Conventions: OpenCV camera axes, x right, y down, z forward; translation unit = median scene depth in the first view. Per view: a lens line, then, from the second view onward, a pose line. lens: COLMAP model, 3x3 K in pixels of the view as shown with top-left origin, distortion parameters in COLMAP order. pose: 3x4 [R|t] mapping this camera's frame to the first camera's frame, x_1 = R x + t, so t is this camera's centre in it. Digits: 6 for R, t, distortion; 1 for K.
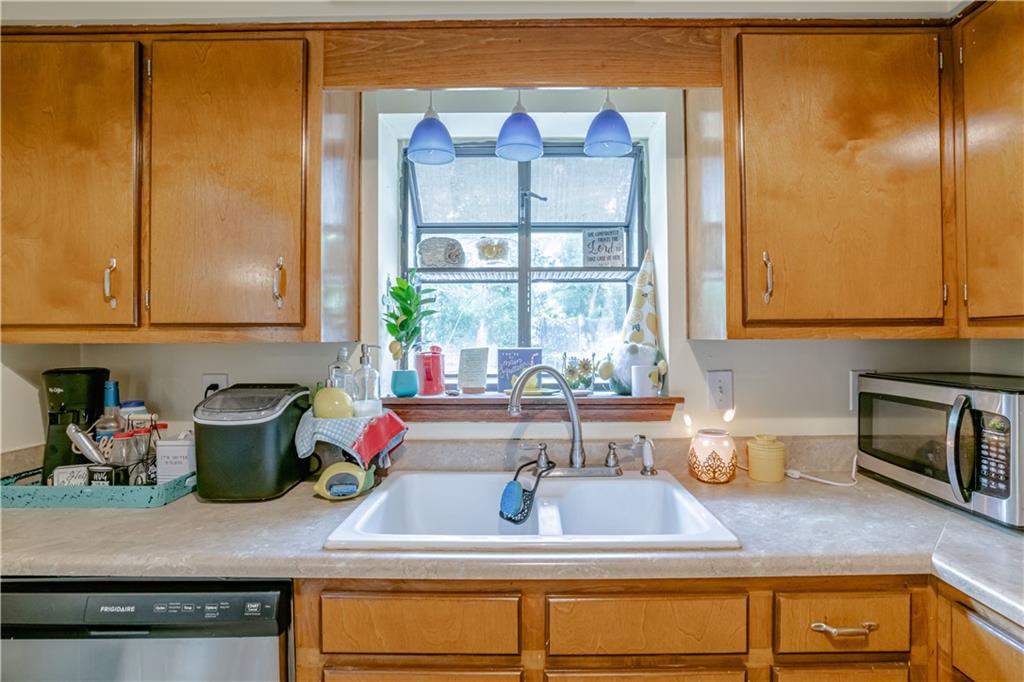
lens RADIAL K [[522.7, 0, 505.6], [0, 522.7, 334.1], [0, 0, 1]] dist [-0.052370, 0.017888]
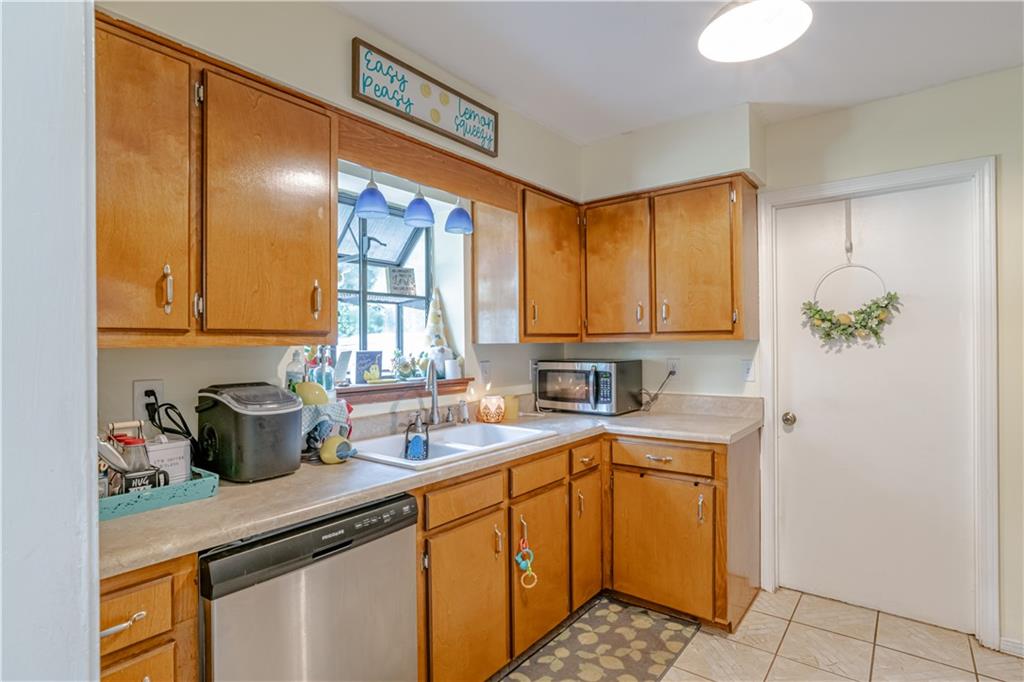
lens RADIAL K [[522.7, 0, 523.7], [0, 522.7, 343.5], [0, 0, 1]] dist [-0.052370, 0.017888]
pose [[0.596455, -0.001645, 0.802645, -1.148300], [0.001898, 0.999998, 0.000639, 0.010560], [-0.802644, 0.001142, 0.596457, -0.196591]]
